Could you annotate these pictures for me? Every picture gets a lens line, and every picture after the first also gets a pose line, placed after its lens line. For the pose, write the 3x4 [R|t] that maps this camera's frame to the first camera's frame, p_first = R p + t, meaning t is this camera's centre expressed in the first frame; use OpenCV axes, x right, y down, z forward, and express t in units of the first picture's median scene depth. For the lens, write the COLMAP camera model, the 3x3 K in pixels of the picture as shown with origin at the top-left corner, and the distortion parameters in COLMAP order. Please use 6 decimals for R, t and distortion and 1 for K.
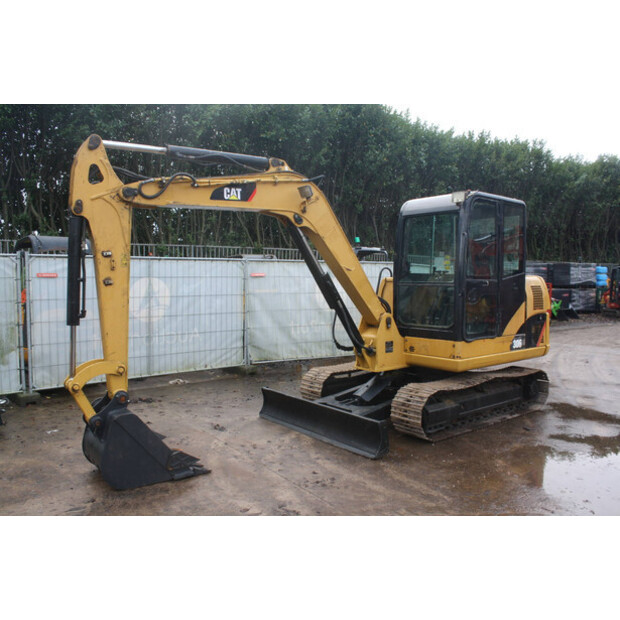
lens RADIAL K [[525.4, 0, 310.0], [0, 525.4, 310.0], [0, 0, 1]] dist [-0.161551, 0.152120]
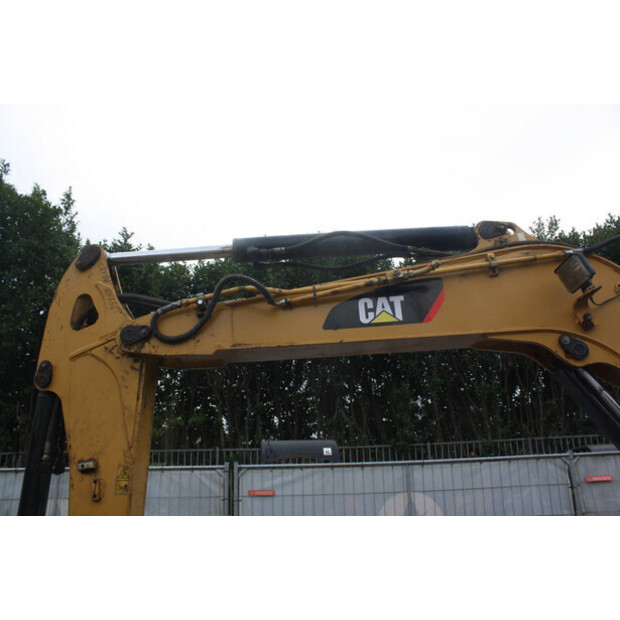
lens RADIAL K [[517.9, 0, 308.5], [0, 517.9, 319.4], [0, 0, 1]] dist [-0.161607, 0.131326]
pose [[0.763126, -0.219118, -0.607969, 0.056957], [-0.013995, 0.934940, -0.354529, -0.058607], [0.646099, 0.279059, 0.710410, 0.601637]]
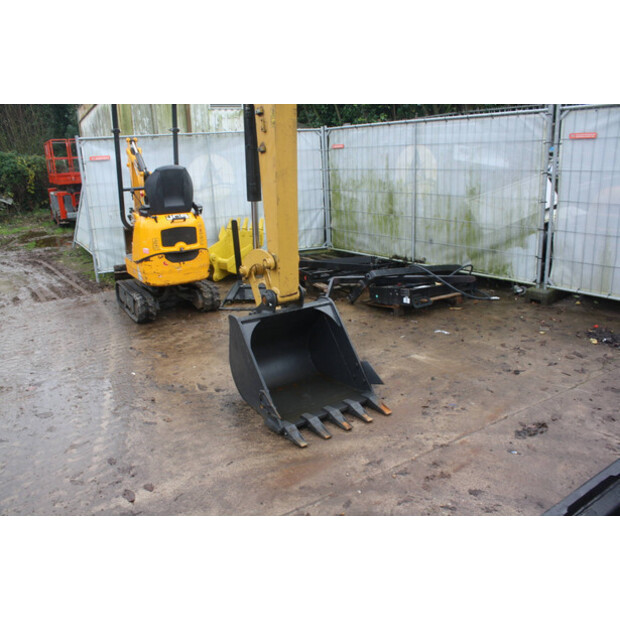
lens RADIAL K [[525.4, 0, 310.0], [0, 525.4, 310.0], [0, 0, 1]] dist [-0.161551, 0.152120]
pose [[-0.039615, 0.287983, -0.956816, 0.331602], [-0.026609, 0.956924, 0.289117, -0.038723], [0.998861, 0.036913, -0.030246, 0.873260]]
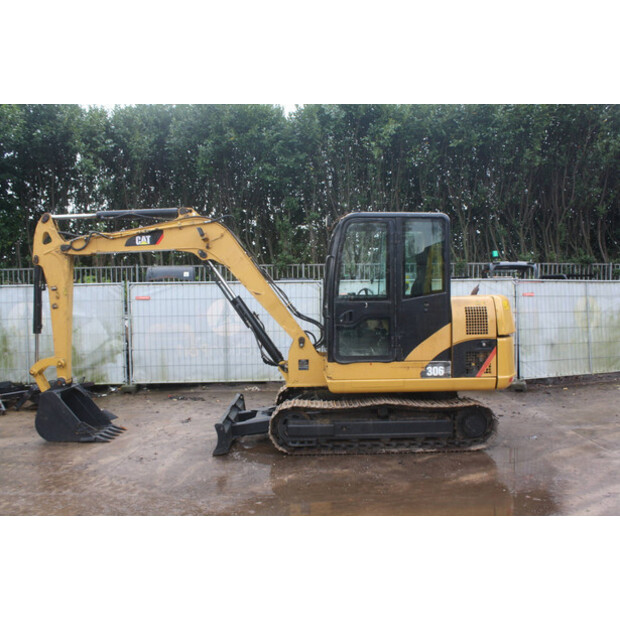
lens RADIAL K [[583.3, 0, 310.0], [0, 583.3, 310.0], [0, 0, 1]] dist [-0.147690, 0.163198]
pose [[0.807212, 0.004711, -0.590243, 0.986895], [-0.022681, 0.999477, -0.023041, -0.016211], [0.589826, 0.031986, 0.806896, 0.050689]]
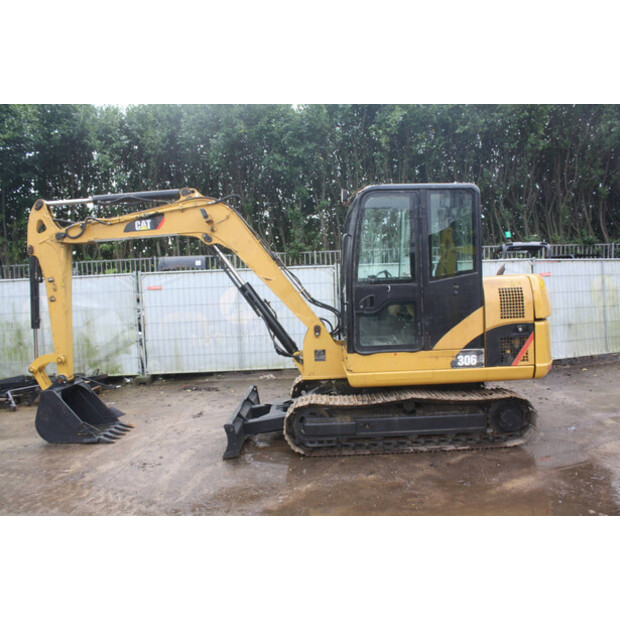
lens RADIAL K [[525.4, 0, 310.0], [0, 525.4, 310.0], [0, 0, 1]] dist [-0.161551, 0.152120]
pose [[0.794376, 0.000715, -0.607426, 0.840116], [0.002414, 0.999988, 0.004335, -0.021679], [0.607422, -0.004910, 0.794364, 0.235617]]
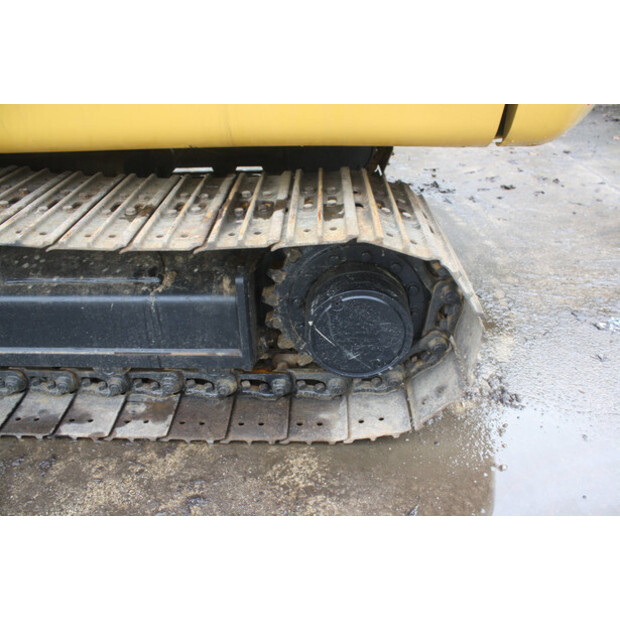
lens RADIAL K [[517.9, 0, 308.5], [0, 517.9, 319.4], [0, 0, 1]] dist [-0.161607, 0.131326]
pose [[0.773152, 0.327599, -0.543061, 0.648361], [-0.019873, 0.868358, 0.495539, 0.083971], [0.633910, -0.372335, 0.677883, 1.096362]]
